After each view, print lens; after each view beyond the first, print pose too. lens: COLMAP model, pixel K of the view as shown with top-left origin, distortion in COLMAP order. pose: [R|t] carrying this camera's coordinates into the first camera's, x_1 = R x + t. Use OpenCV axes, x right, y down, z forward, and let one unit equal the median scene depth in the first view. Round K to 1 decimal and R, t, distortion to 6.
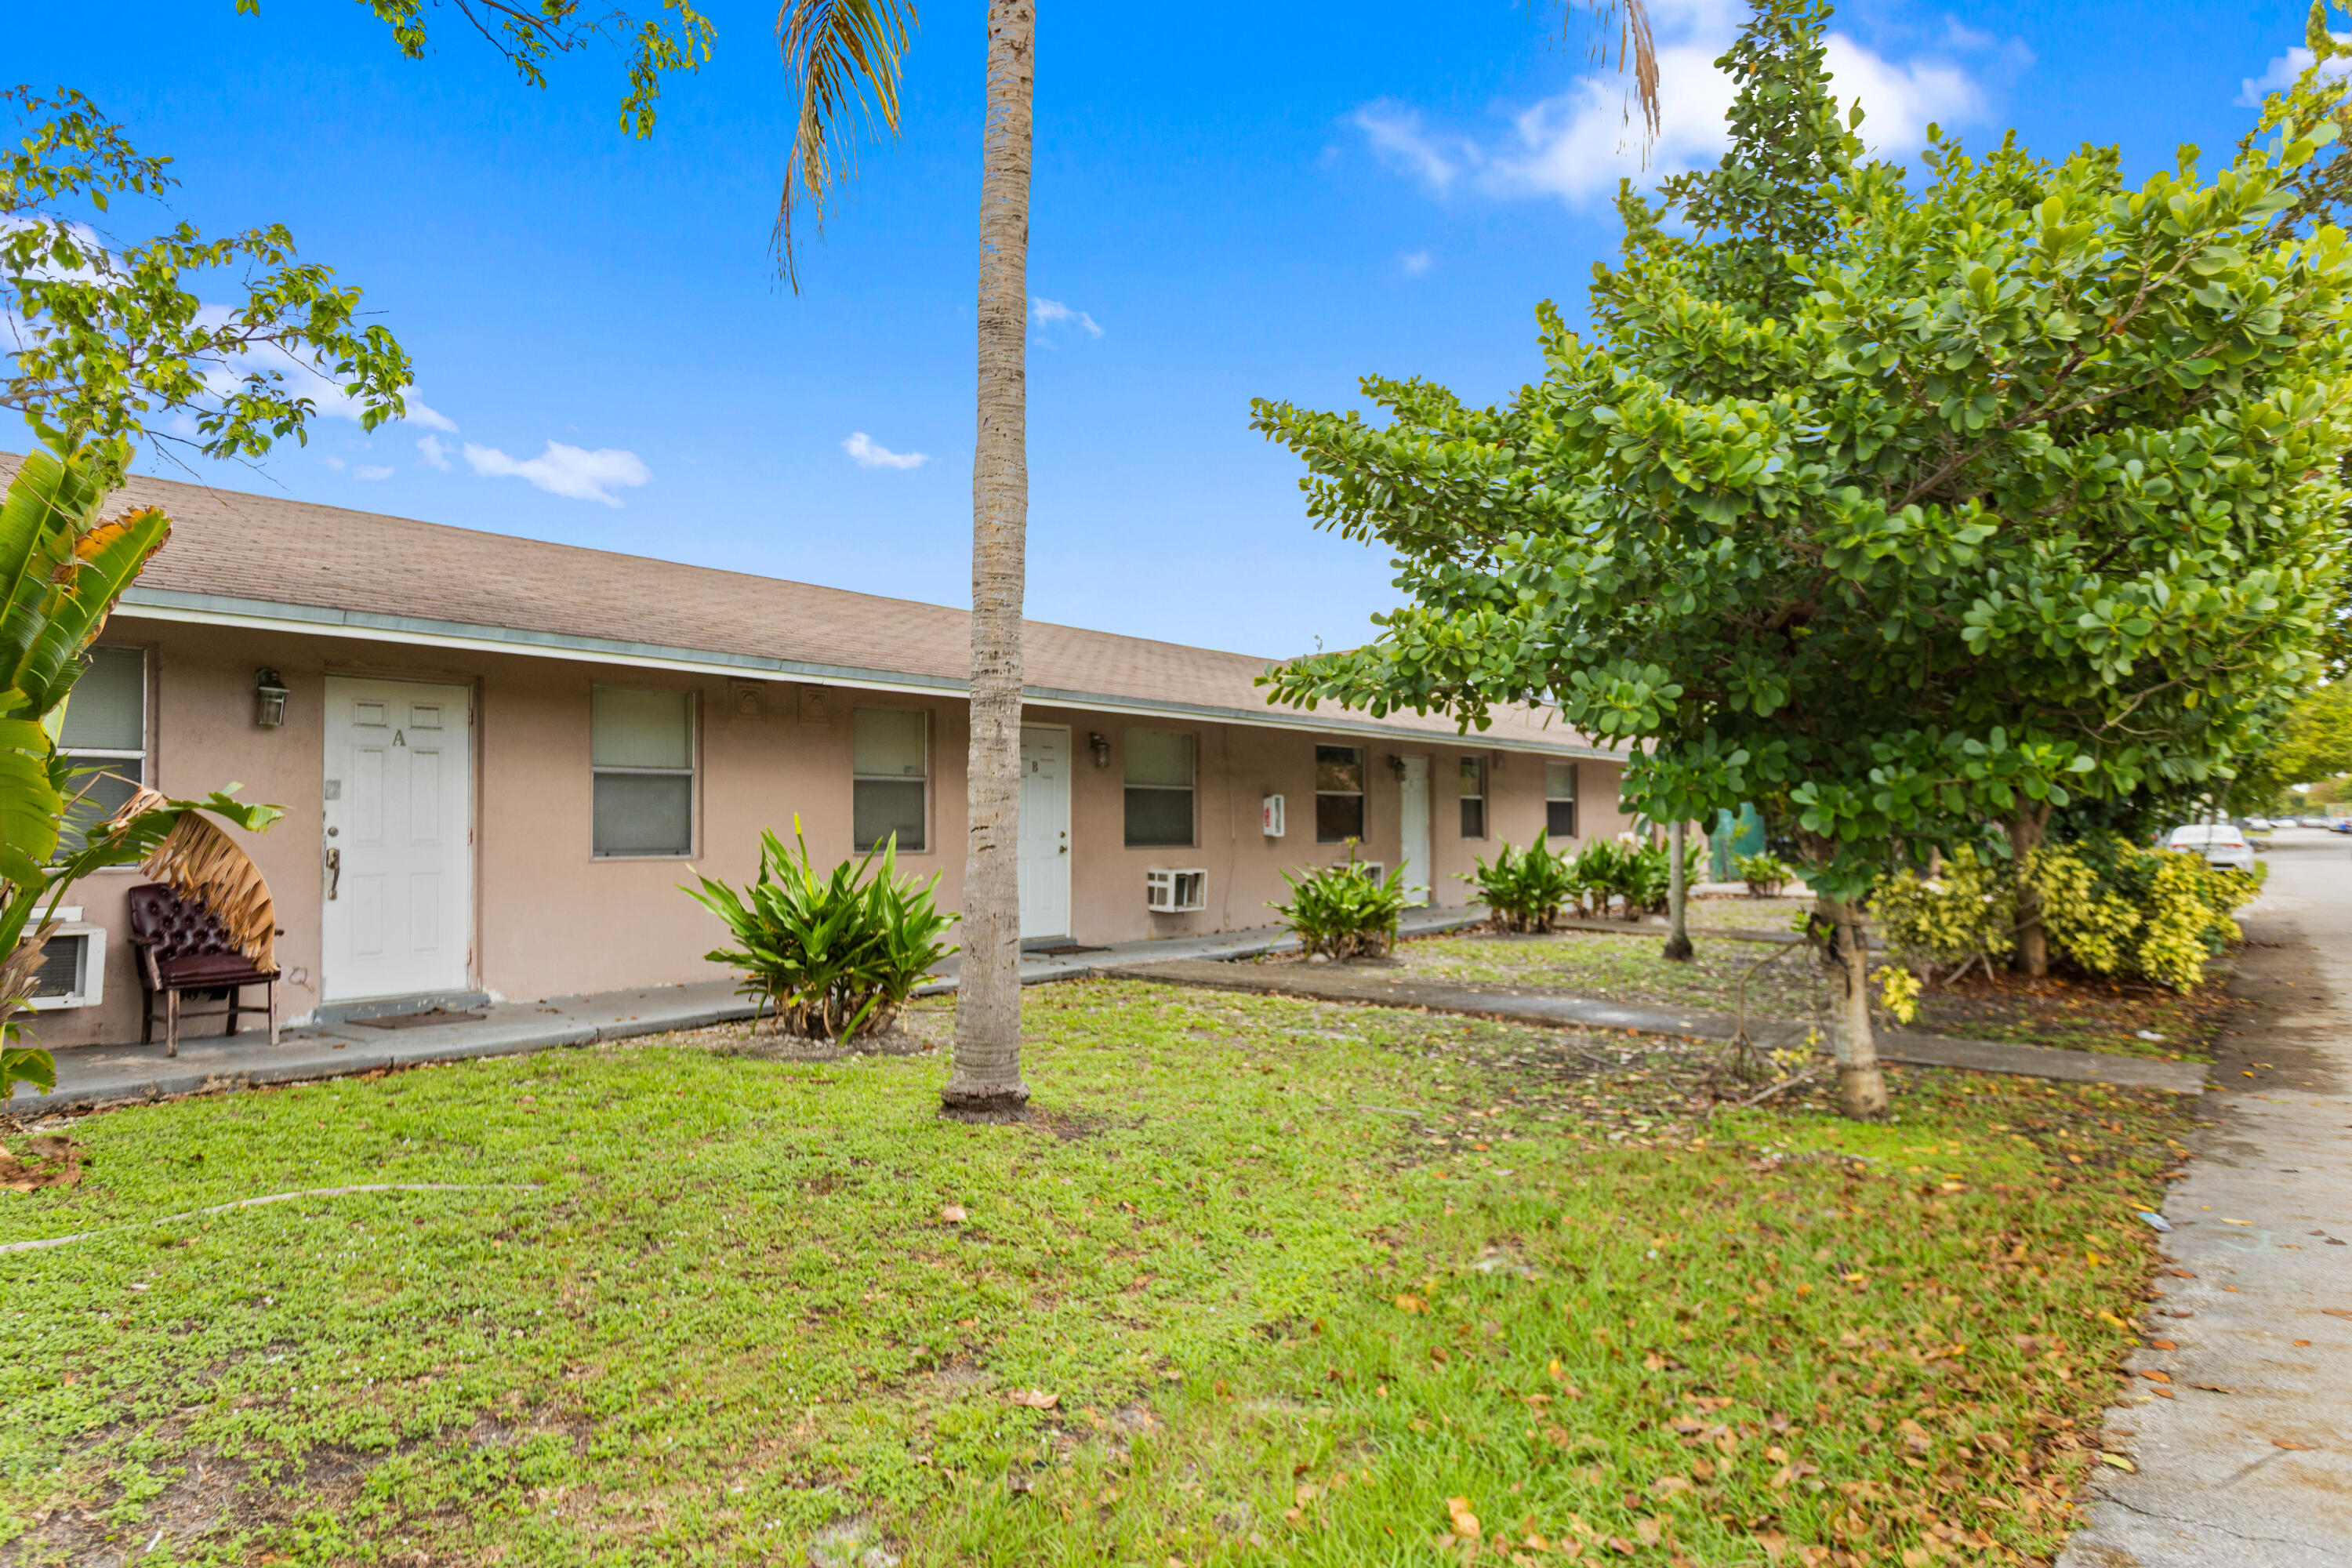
lens RADIAL K [[1517.0, 0, 1171.5], [0, 1517.0, 854.7], [0, 0, 1]] dist [-0.010555, -0.000785]
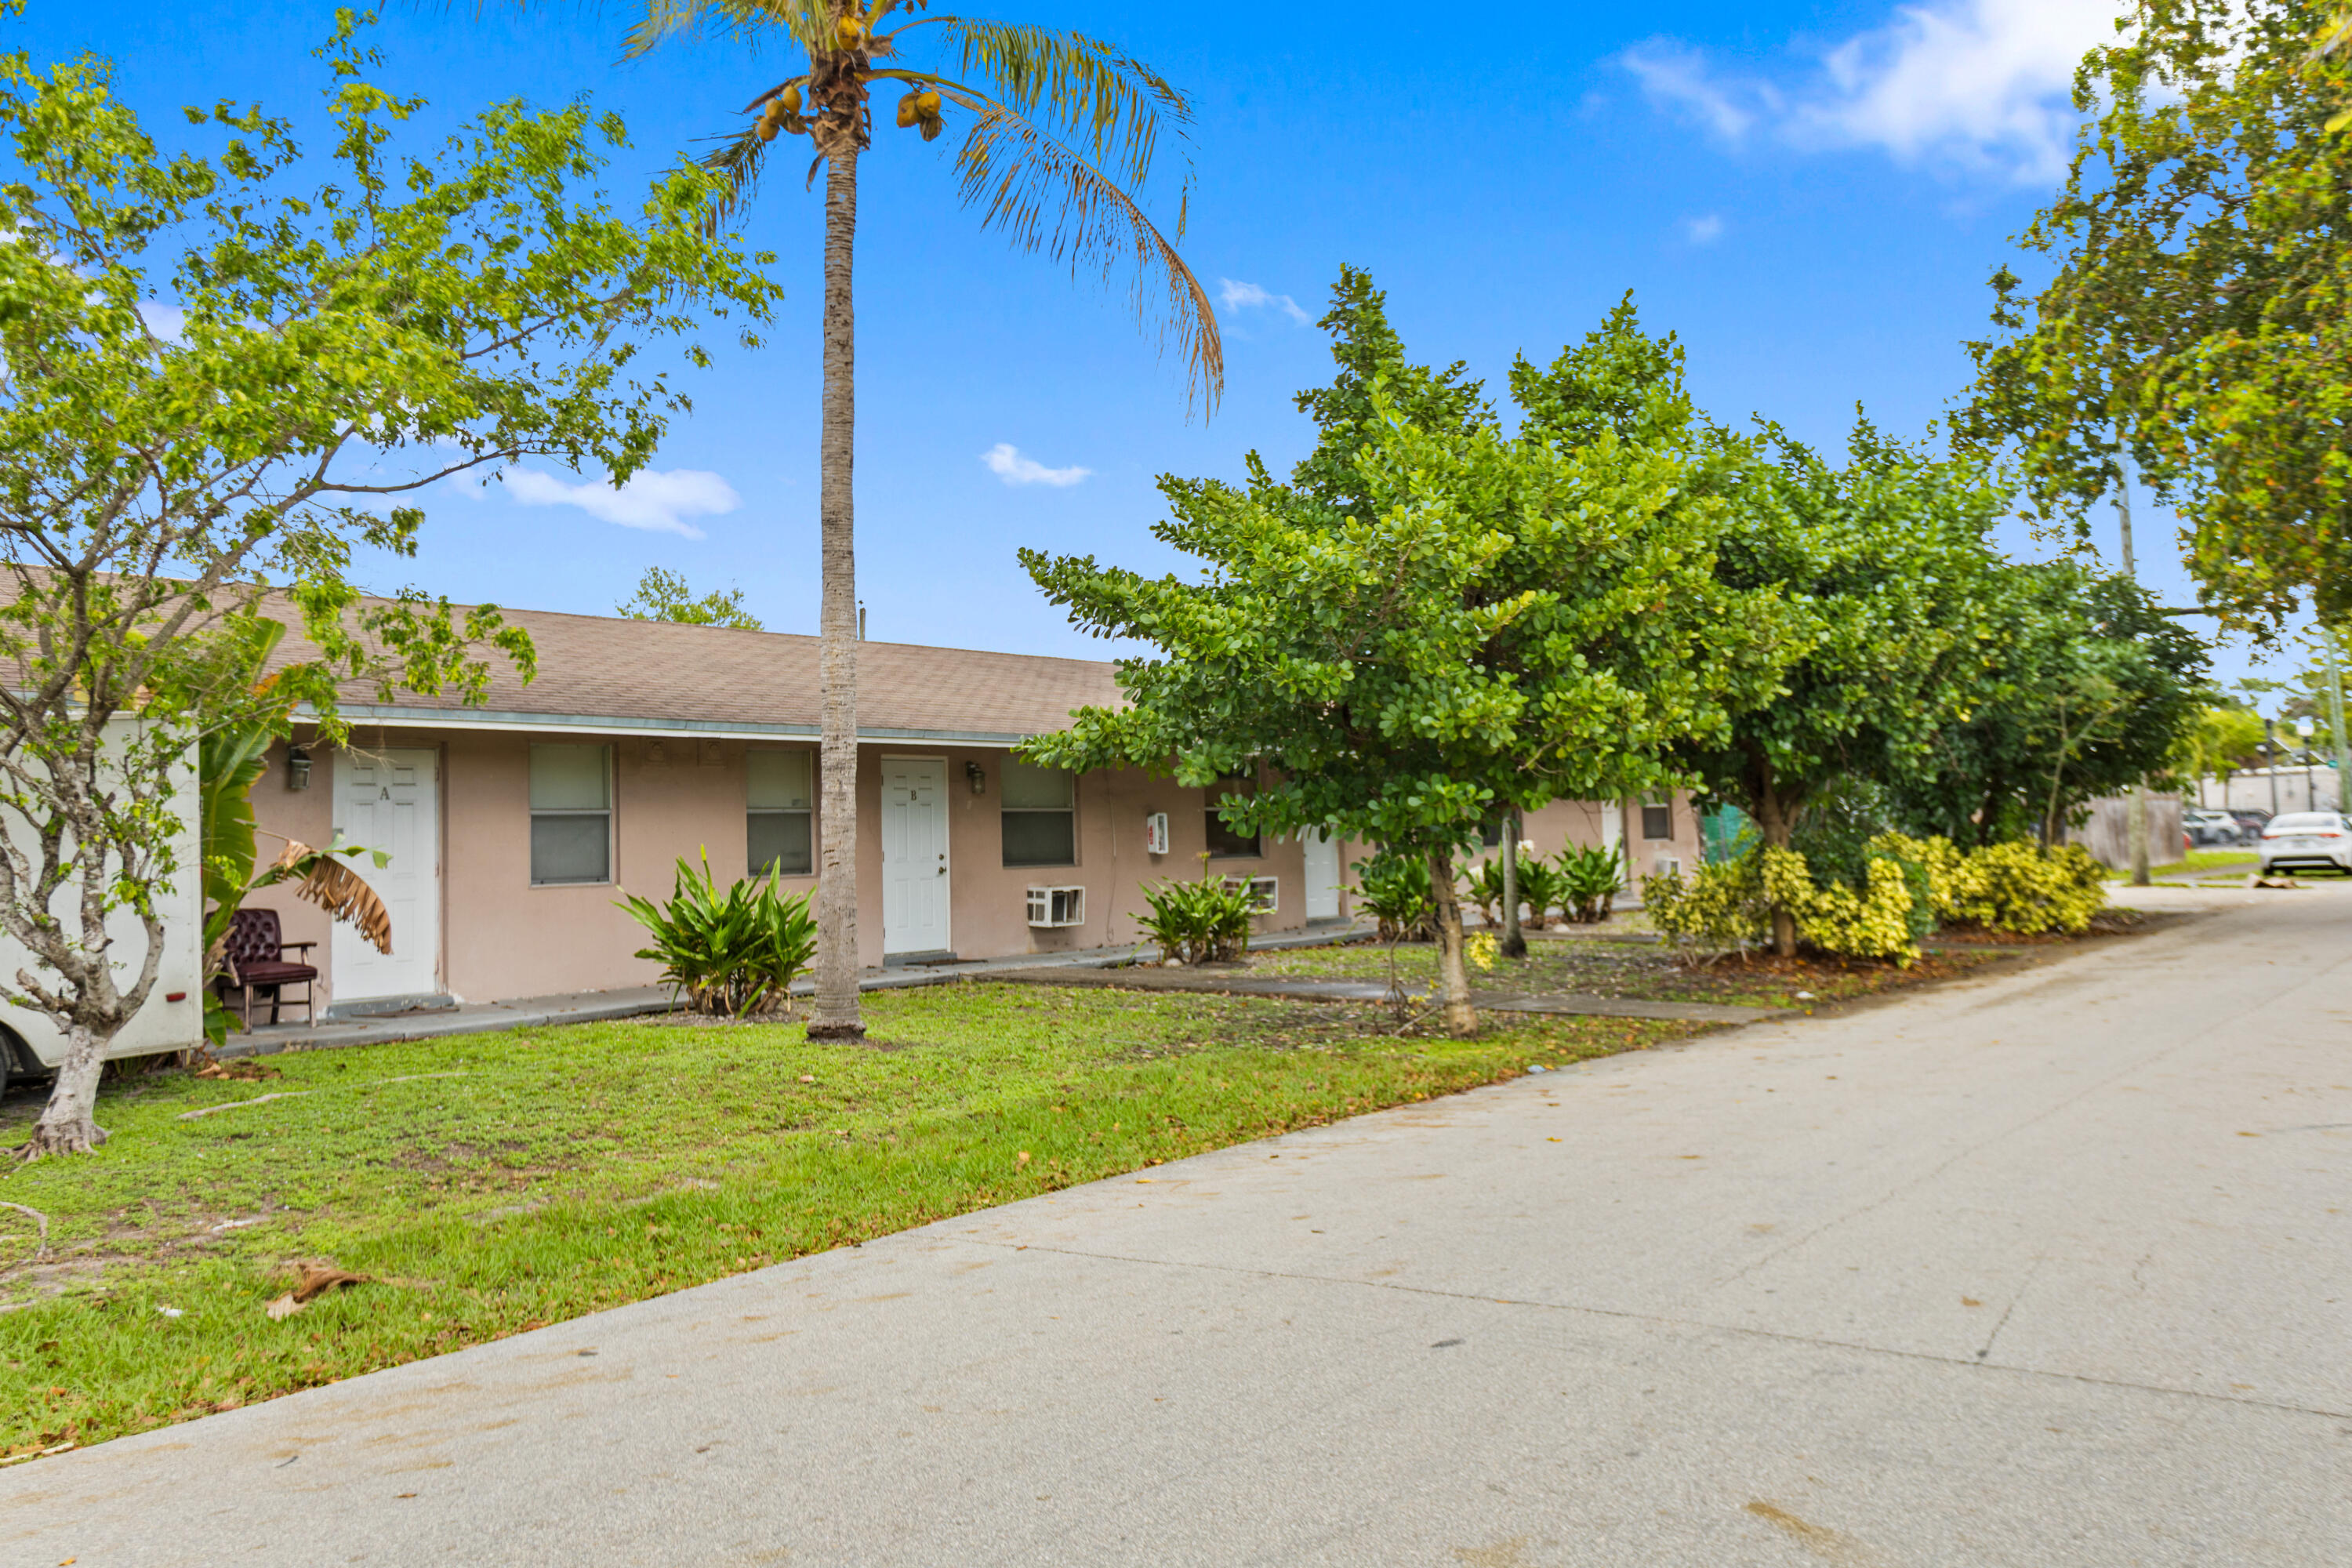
lens RADIAL K [[1848.8, 0, 1176.0], [0, 1848.8, 784.0], [0, 0, 1]] dist [0.003725, 0.002042]
pose [[0.999457, -0.026086, 0.020114, 0.124573], [0.027097, 0.998293, -0.051743, 0.013595], [-0.018730, 0.052260, 0.998458, -0.575911]]
